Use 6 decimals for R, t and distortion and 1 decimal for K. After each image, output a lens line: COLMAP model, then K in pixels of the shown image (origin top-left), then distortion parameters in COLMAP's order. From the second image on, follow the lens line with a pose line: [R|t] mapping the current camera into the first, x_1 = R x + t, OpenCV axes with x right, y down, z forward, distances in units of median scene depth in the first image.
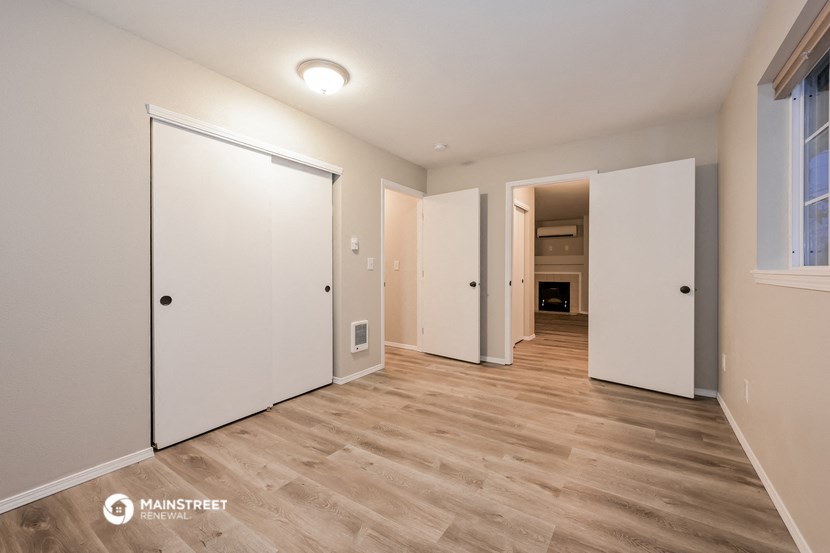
lens RADIAL K [[346.7, 0, 421.8], [0, 346.7, 272.9], [0, 0, 1]] dist [0.001572, 0.000117]
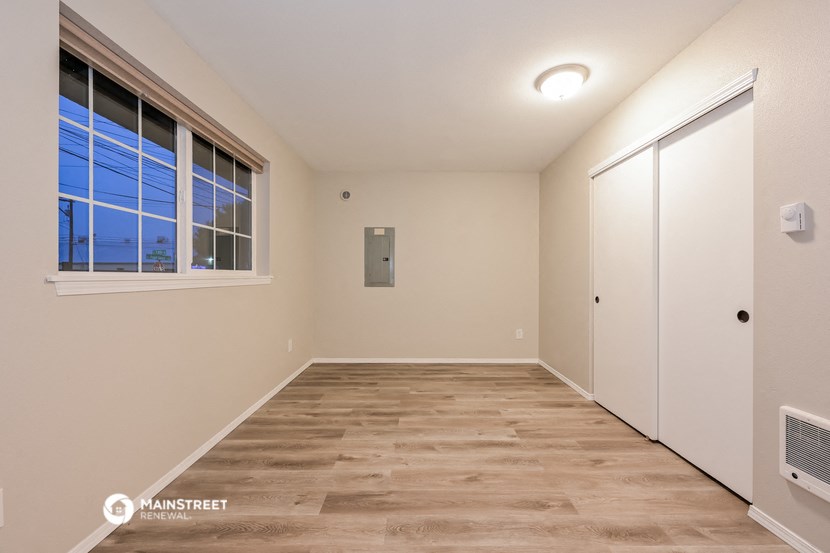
lens RADIAL K [[346.7, 0, 421.8], [0, 346.7, 272.9], [0, 0, 1]] dist [0.001572, 0.000117]
pose [[-0.834533, -0.007300, -0.550910, 0.687128], [-0.008301, 0.999965, -0.000676, -0.036304], [0.550896, 0.004009, -0.834564, 1.809010]]
